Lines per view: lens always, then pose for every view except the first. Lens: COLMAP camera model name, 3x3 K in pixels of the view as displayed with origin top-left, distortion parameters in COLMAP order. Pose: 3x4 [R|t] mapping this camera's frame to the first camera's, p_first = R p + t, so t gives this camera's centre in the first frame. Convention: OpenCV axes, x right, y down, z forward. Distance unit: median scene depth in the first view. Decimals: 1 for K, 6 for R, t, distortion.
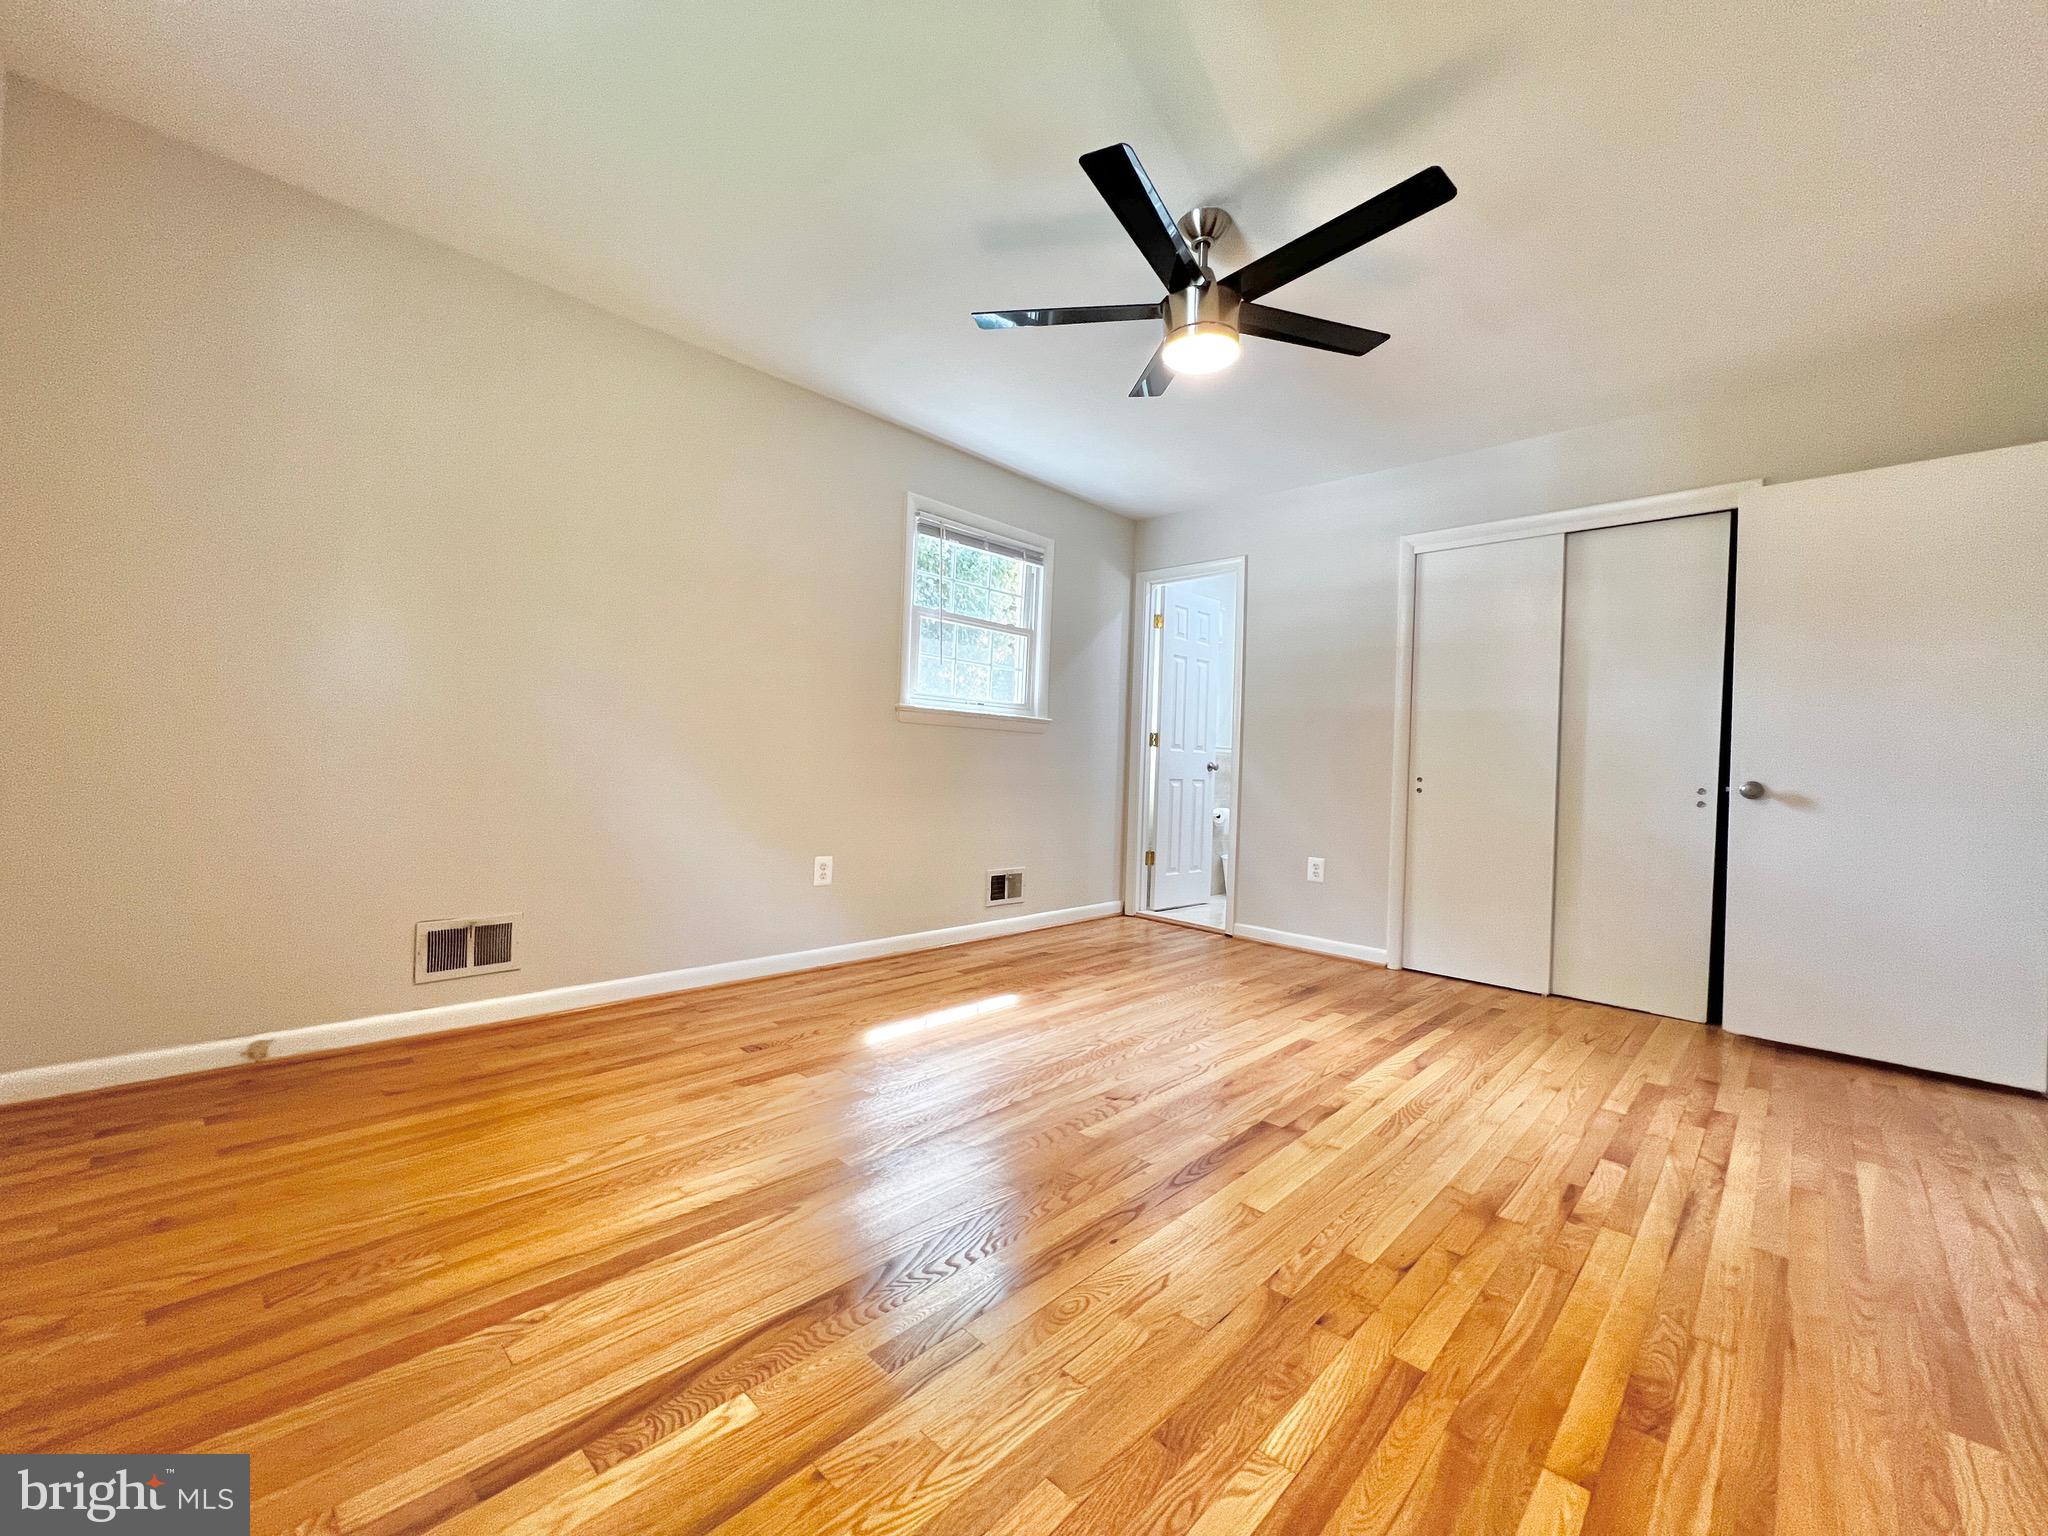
lens RADIAL K [[822.2, 0, 1019.0], [0, 822.2, 760.9], [0, 0, 1]] dist [-0.001273, -0.000205]
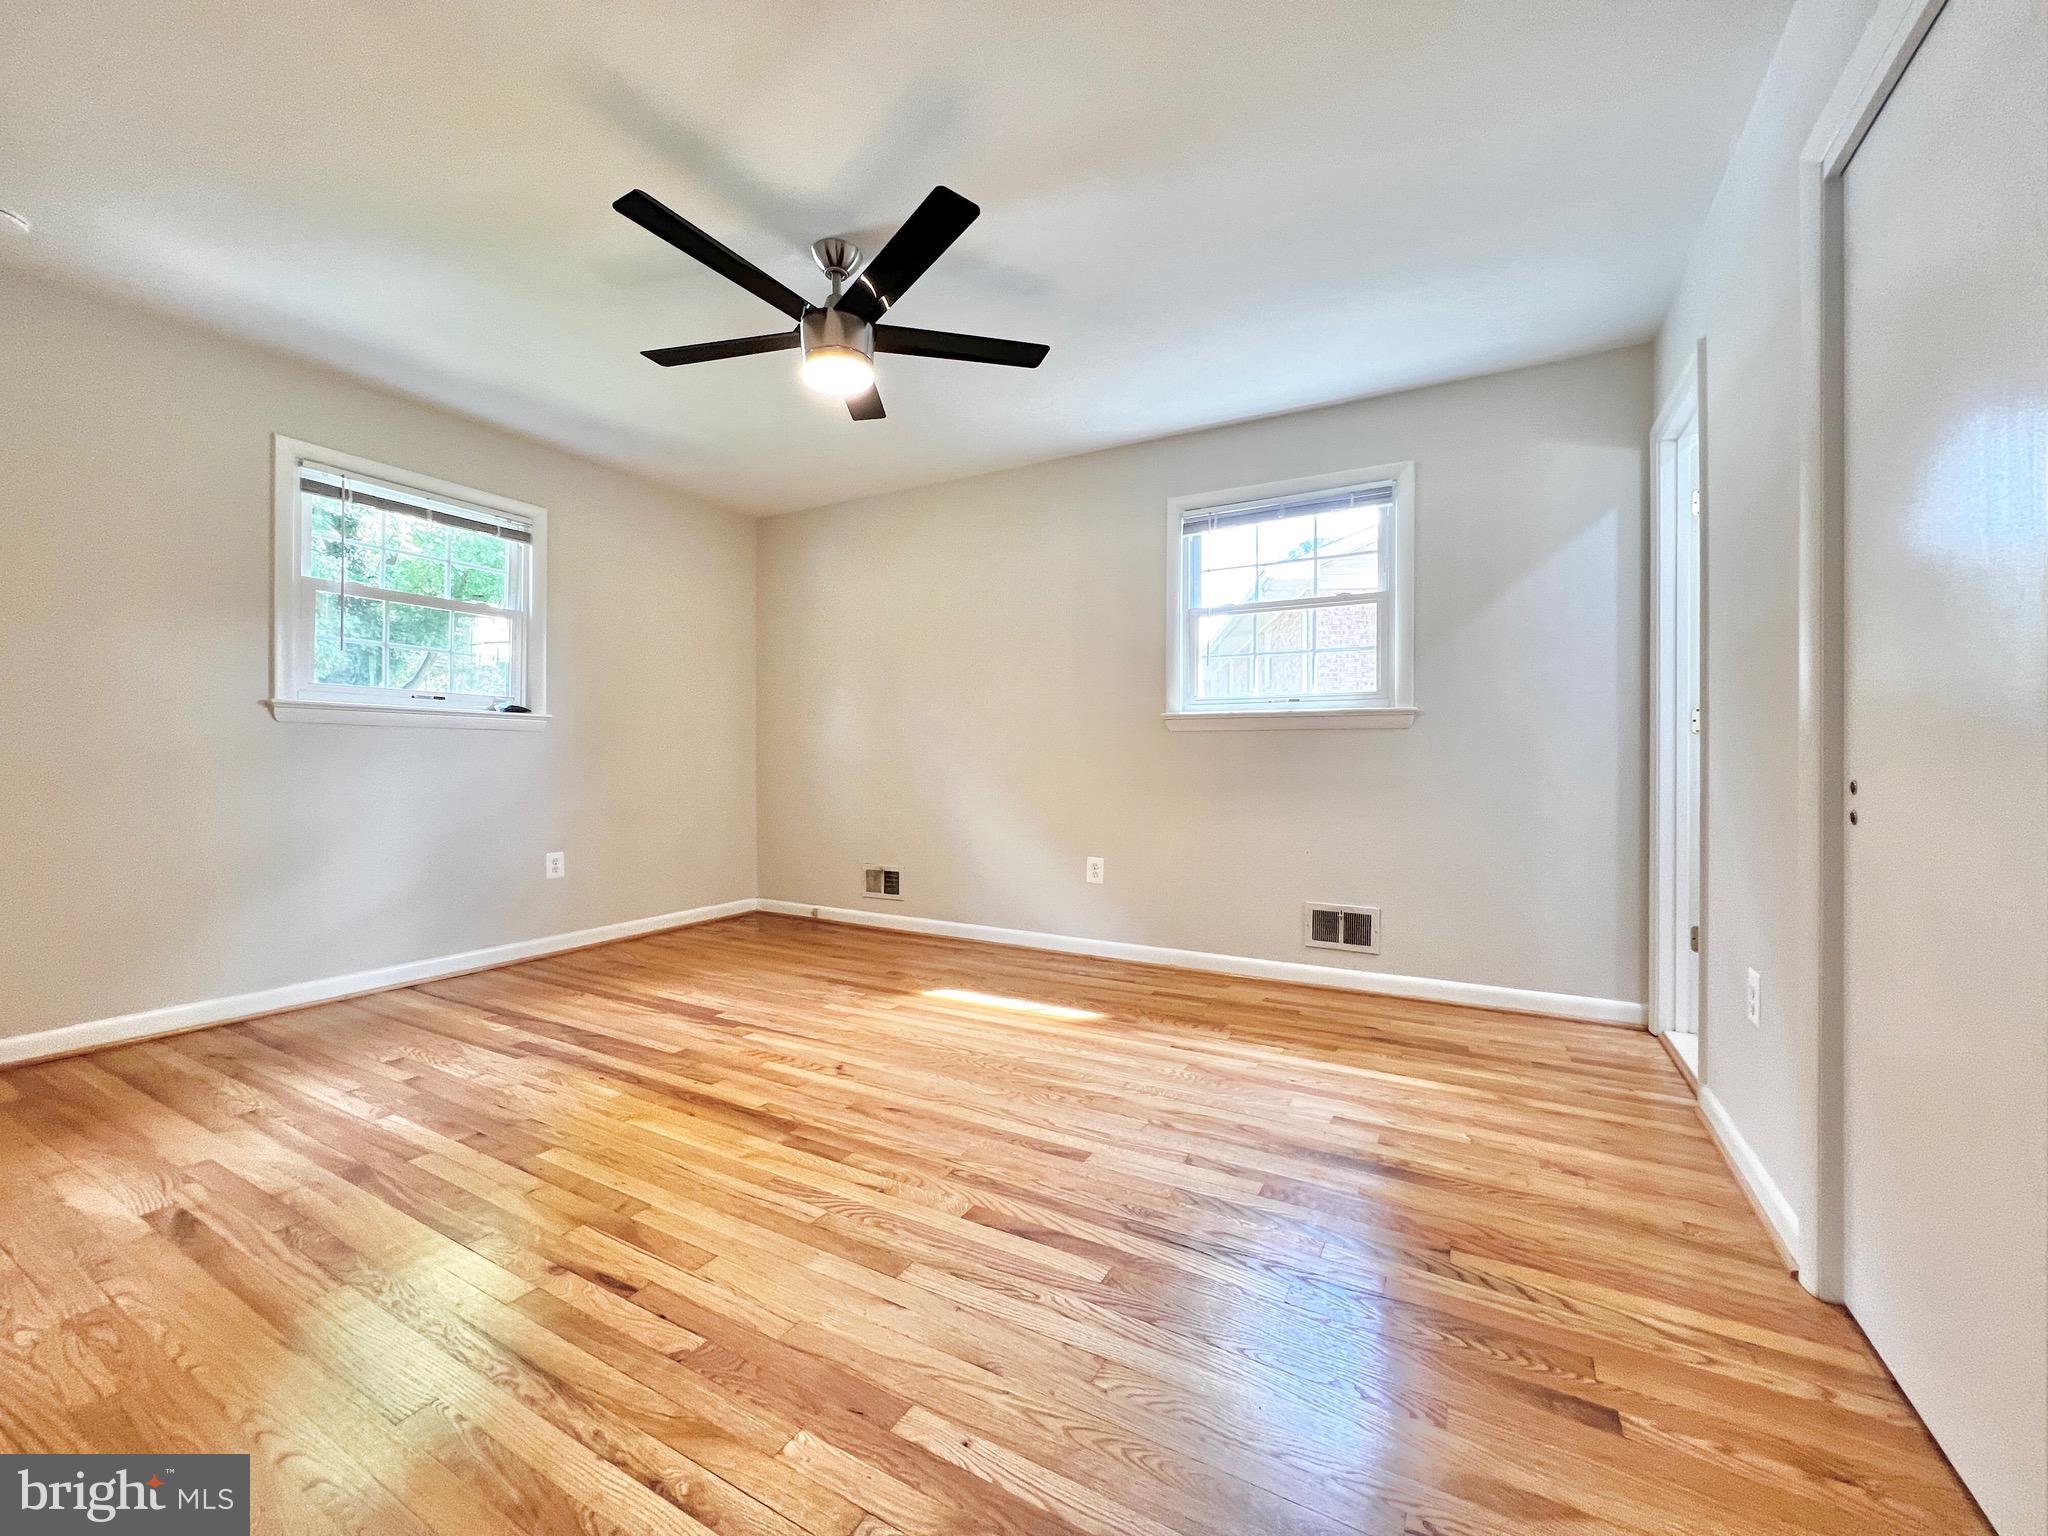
lens RADIAL K [[822.2, 0, 1019.0], [0, 822.2, 760.9], [0, 0, 1]] dist [-0.001273, -0.000205]
pose [[0.250959, -0.035376, -0.967351, 0.971556], [0.009287, 0.999374, -0.034138, 0.025994], [0.967953, -0.000417, 0.251130, 0.729503]]
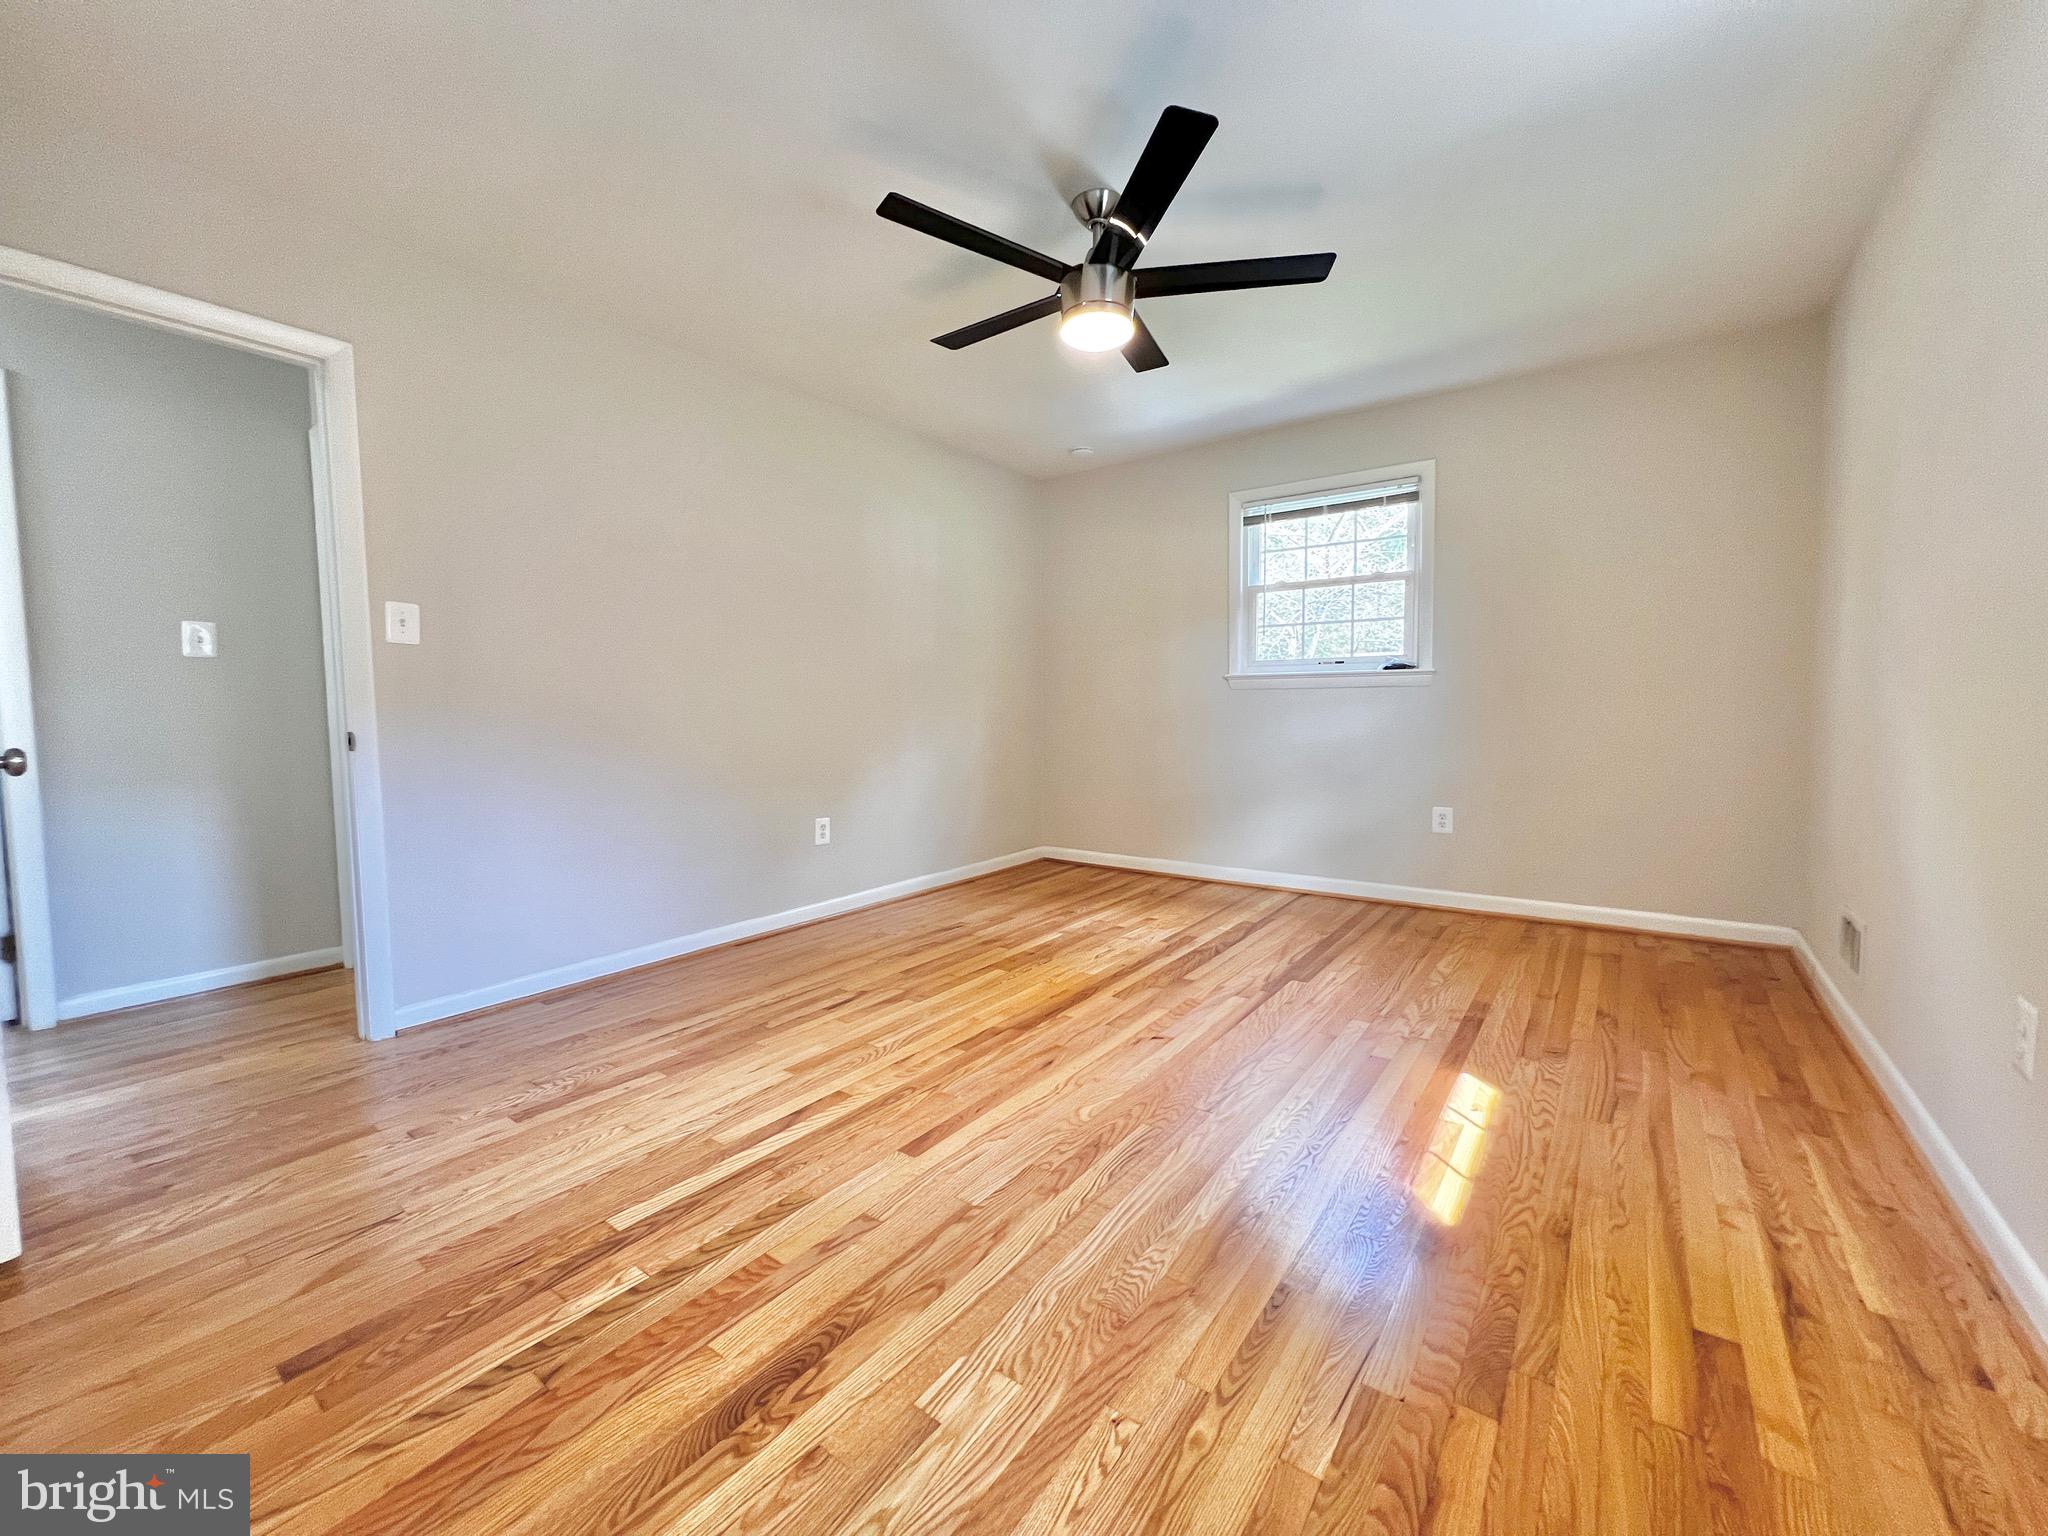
lens RADIAL K [[822.2, 0, 1019.0], [0, 822.2, 760.9], [0, 0, 1]] dist [-0.001273, -0.000205]
pose [[-0.991646, -0.017572, -0.127790, 0.335995], [-0.024602, 0.998257, 0.053647, -0.006868], [0.126624, 0.056342, -0.990349, 1.552719]]
